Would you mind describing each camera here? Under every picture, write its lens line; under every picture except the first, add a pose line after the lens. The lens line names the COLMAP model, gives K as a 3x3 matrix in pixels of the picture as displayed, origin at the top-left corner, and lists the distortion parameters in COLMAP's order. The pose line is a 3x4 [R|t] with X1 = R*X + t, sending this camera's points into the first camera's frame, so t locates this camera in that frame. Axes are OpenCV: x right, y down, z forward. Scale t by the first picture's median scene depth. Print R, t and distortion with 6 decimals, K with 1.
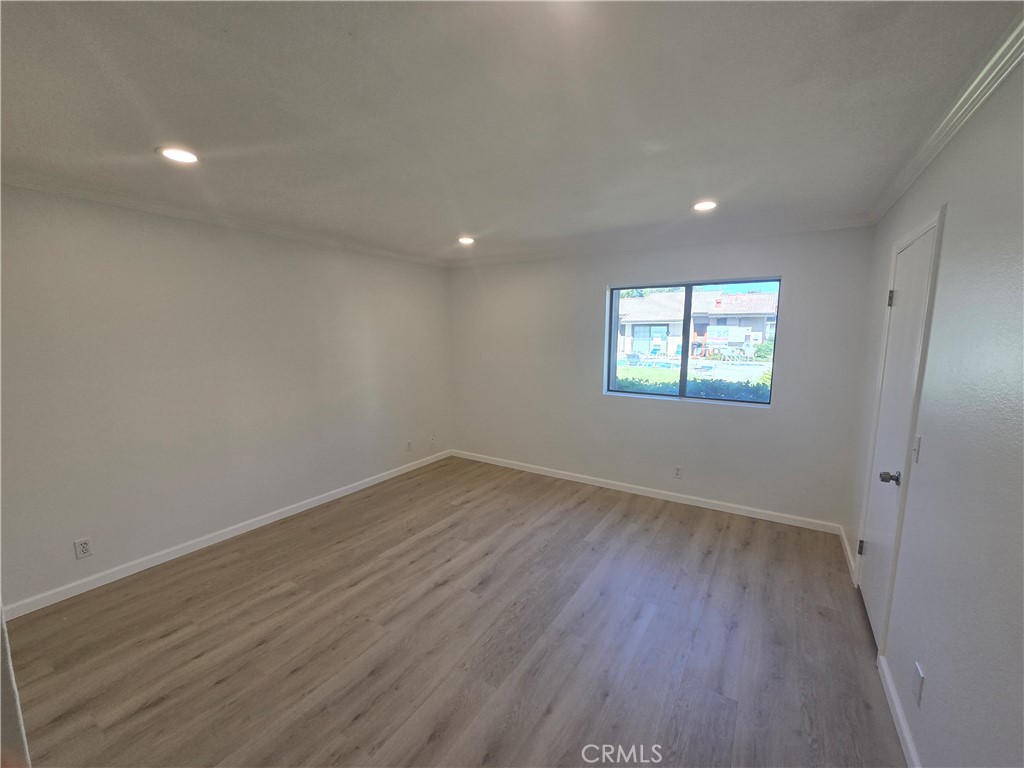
lens RADIAL K [[414.9, 0, 514.7], [0, 414.9, 391.8], [0, 0, 1]] dist [-0.001146, -0.000169]
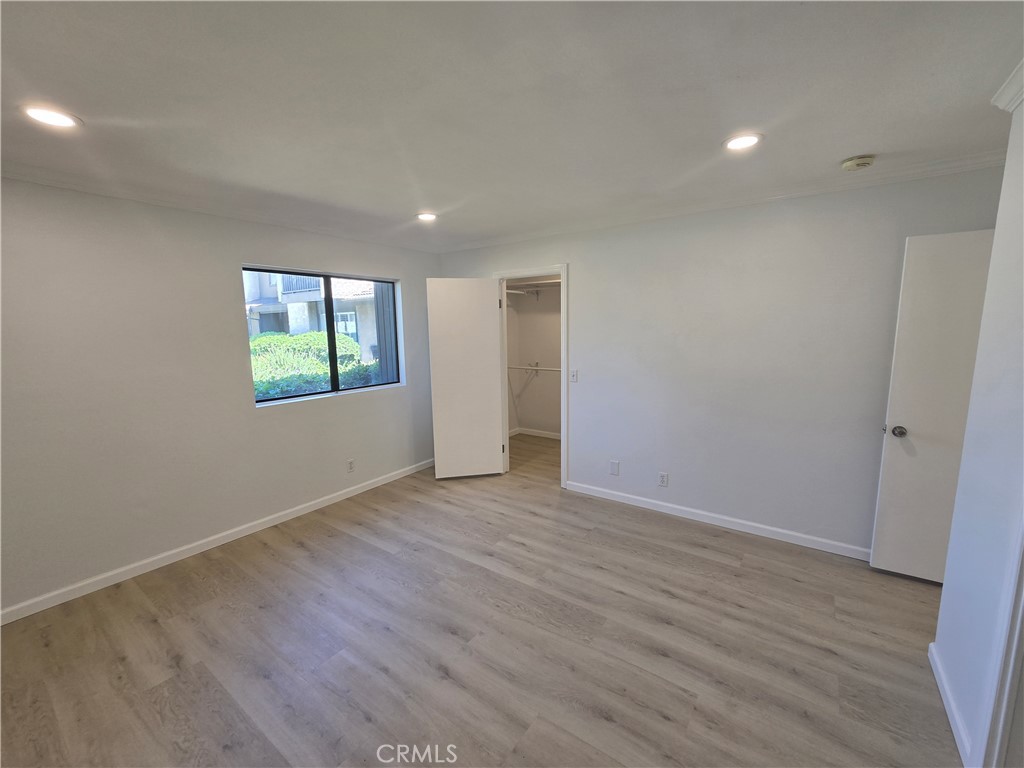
lens RADIAL K [[420.7, 0, 513.2], [0, 420.7, 387.2], [0, 0, 1]] dist [0.001967, -0.000433]
pose [[0.073827, -0.149570, 0.985991, -0.710672], [0.154432, 0.978478, 0.136867, -0.088384], [-0.985241, 0.142164, 0.095337, 0.649173]]
